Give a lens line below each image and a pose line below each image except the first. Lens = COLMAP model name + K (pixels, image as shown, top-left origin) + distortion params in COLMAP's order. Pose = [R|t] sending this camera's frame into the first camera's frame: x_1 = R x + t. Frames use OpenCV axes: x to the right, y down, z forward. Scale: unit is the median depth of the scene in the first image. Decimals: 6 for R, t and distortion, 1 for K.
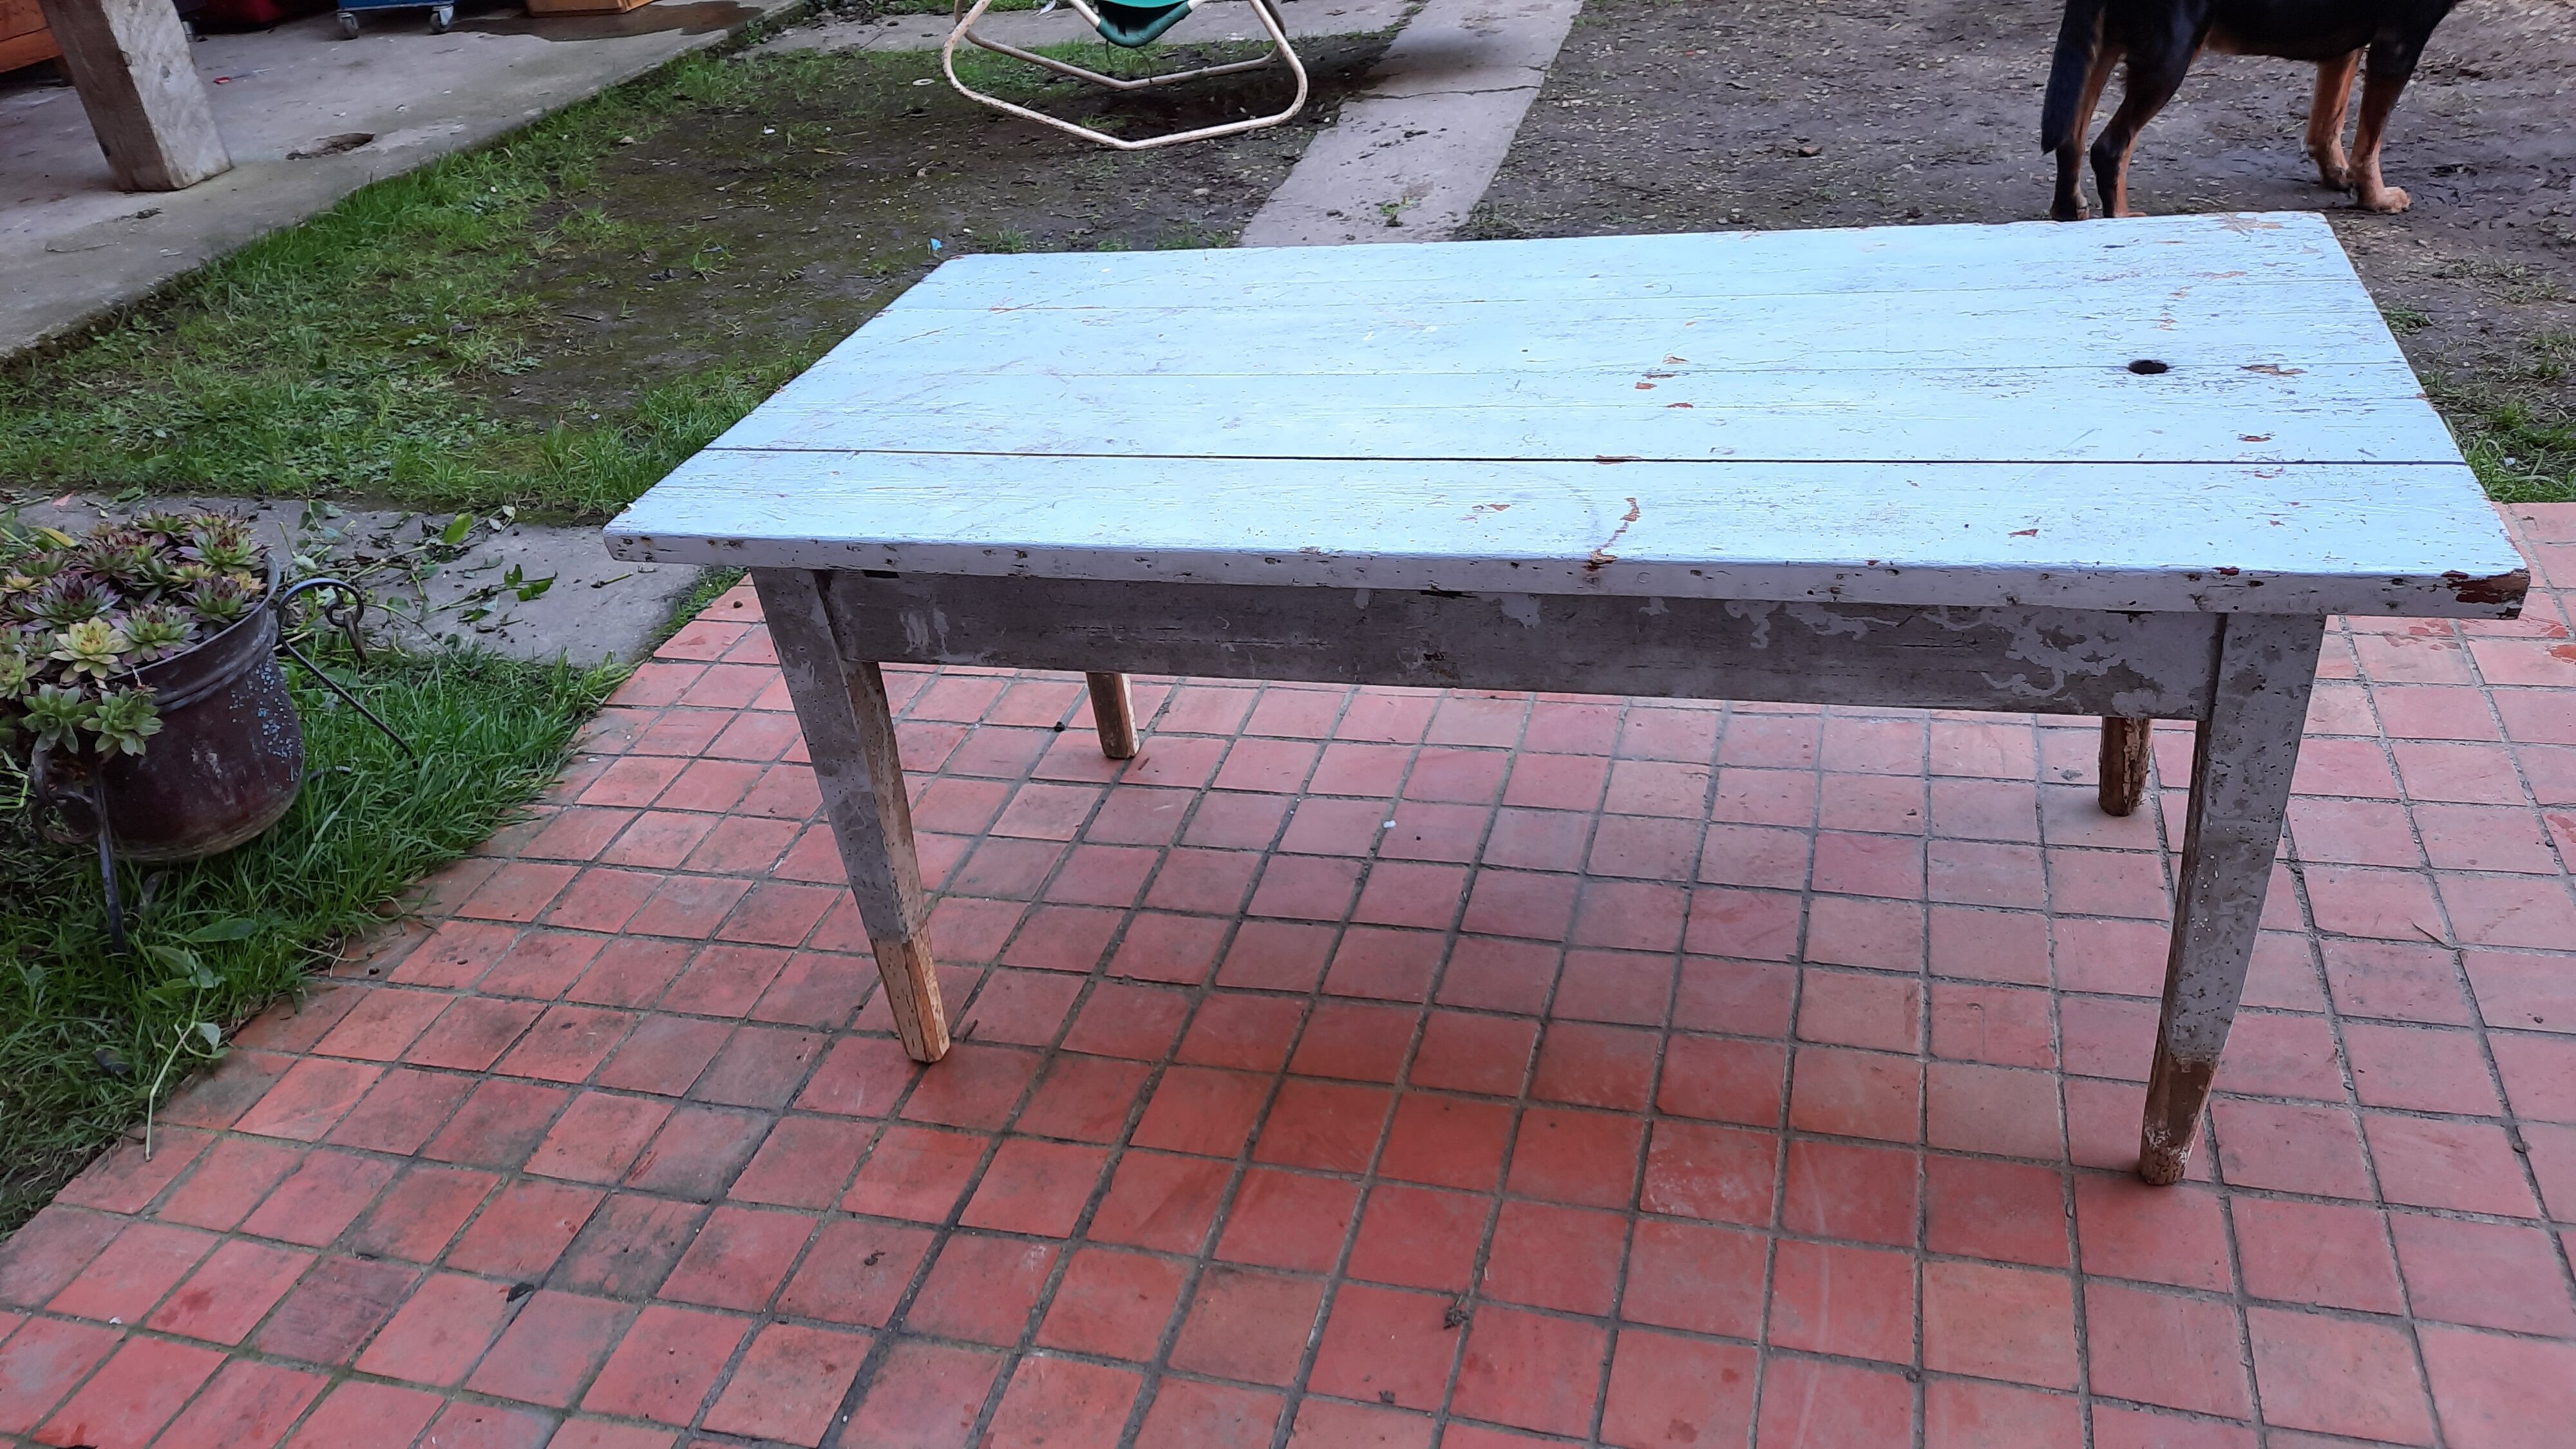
lens RADIAL K [[1885.0, 0, 1263.1], [0, 1885.0, 726.4], [0, 0, 1]] dist [0.007656, -0.005067]
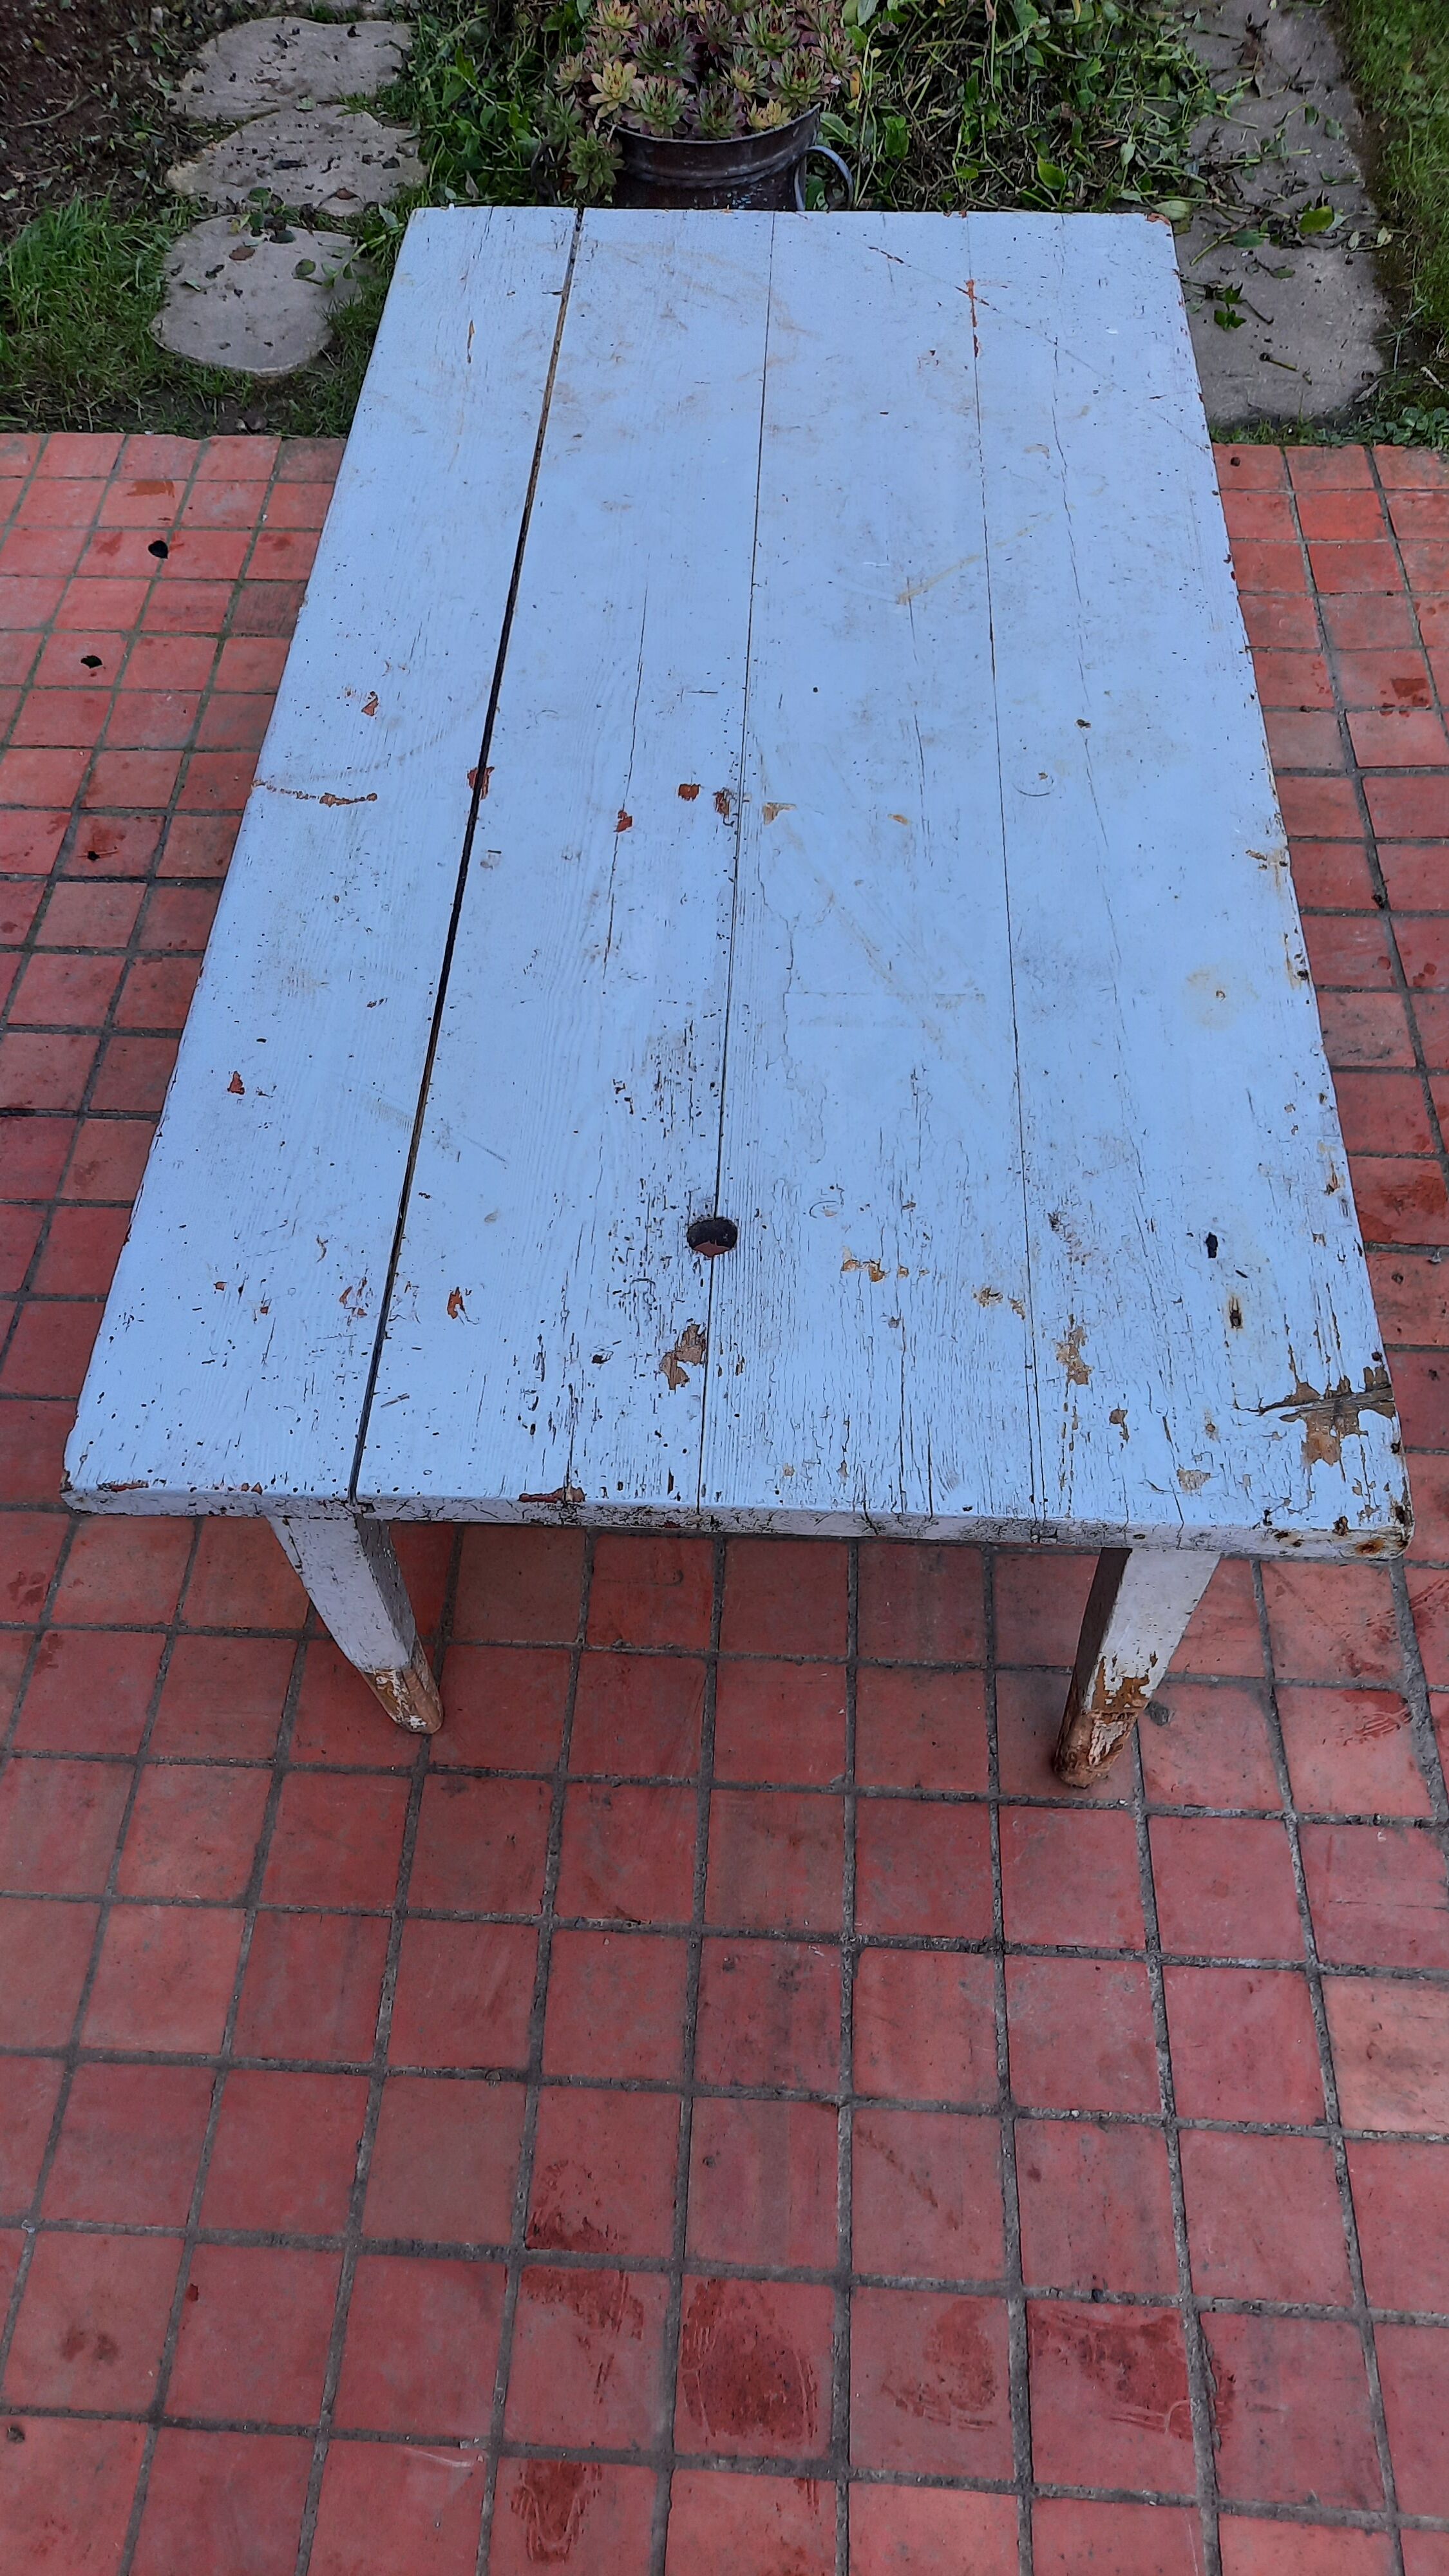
lens RADIAL K [[1827.5, 0, 714.3], [0, 1827.5, 1372.2], [0, 0, 1]] dist [0.020293, -0.004863]
pose [[0.235000, 0.872684, -0.428017, 0.715748], [-0.520707, 0.484860, 0.702691, -0.581627], [0.820756, 0.057739, 0.568354, 0.516725]]
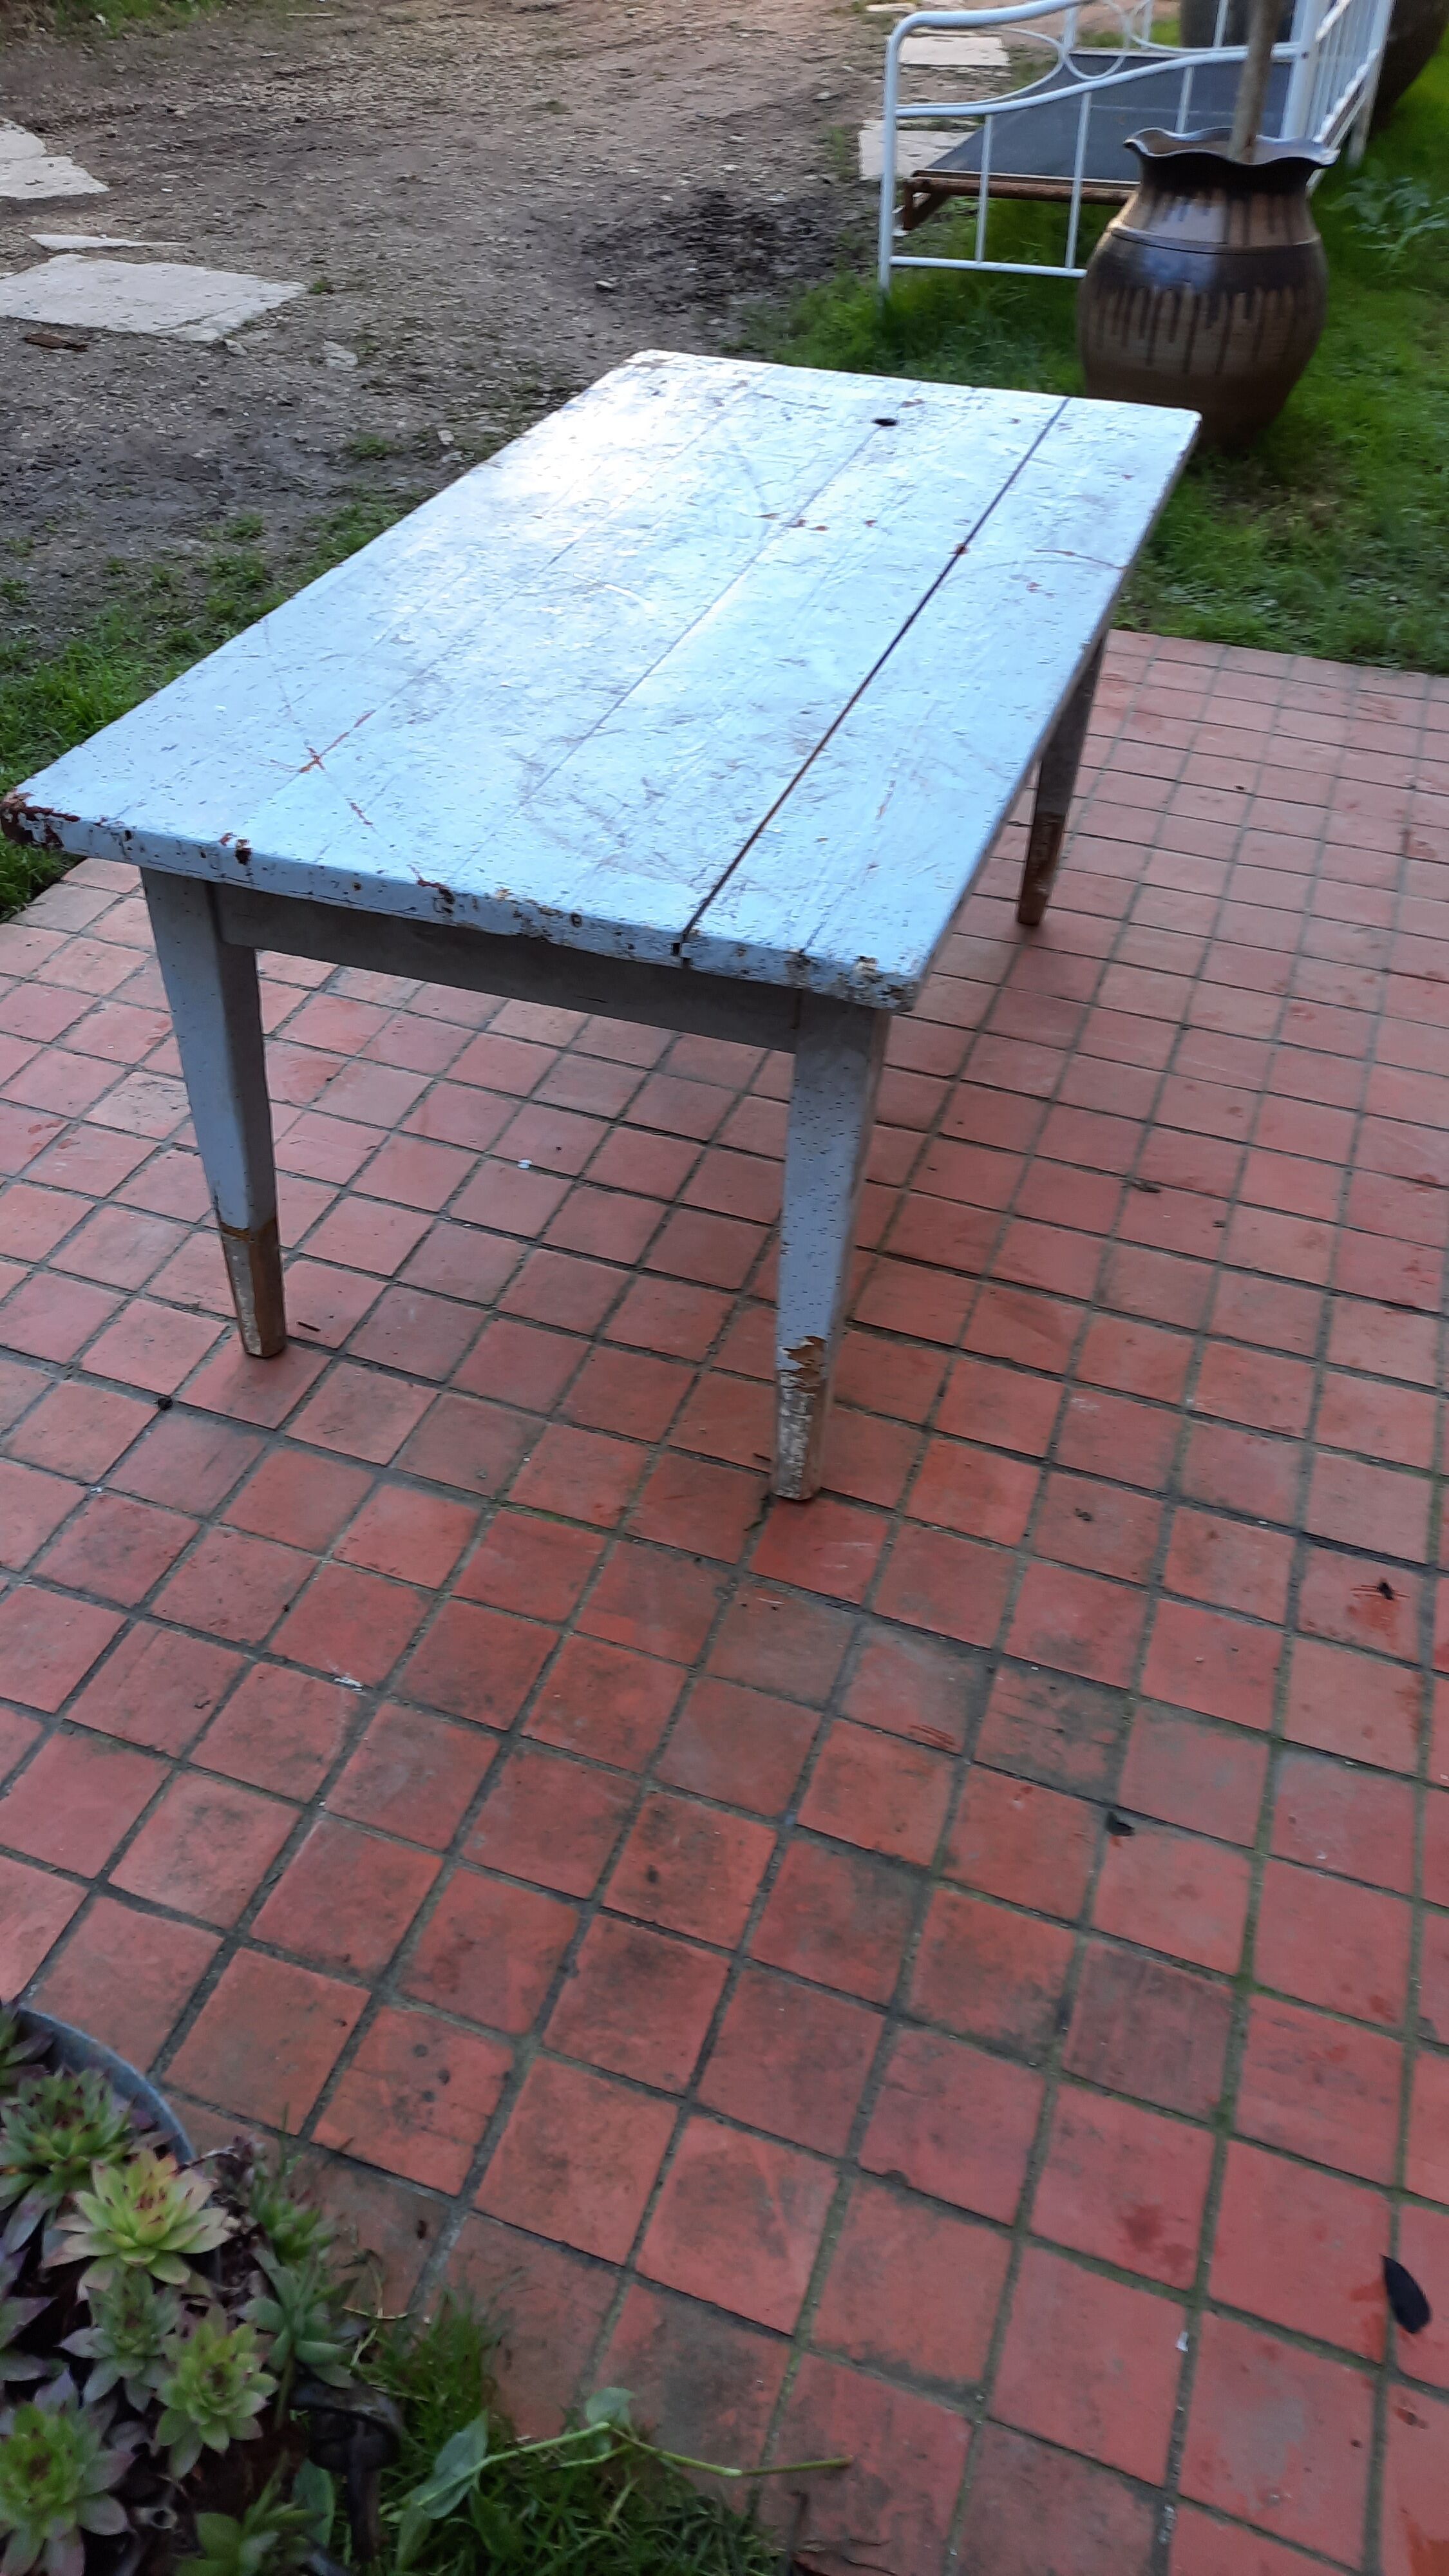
lens RADIAL K [[1827.5, 0, 714.3], [0, 1827.5, 1372.2], [0, 0, 1]] dist [0.020293, -0.004863]
pose [[0.041258, -0.580025, 0.813553, -0.987702], [0.500171, 0.716867, 0.485727, -0.366446], [-0.864943, 0.386875, 0.319689, 0.819614]]
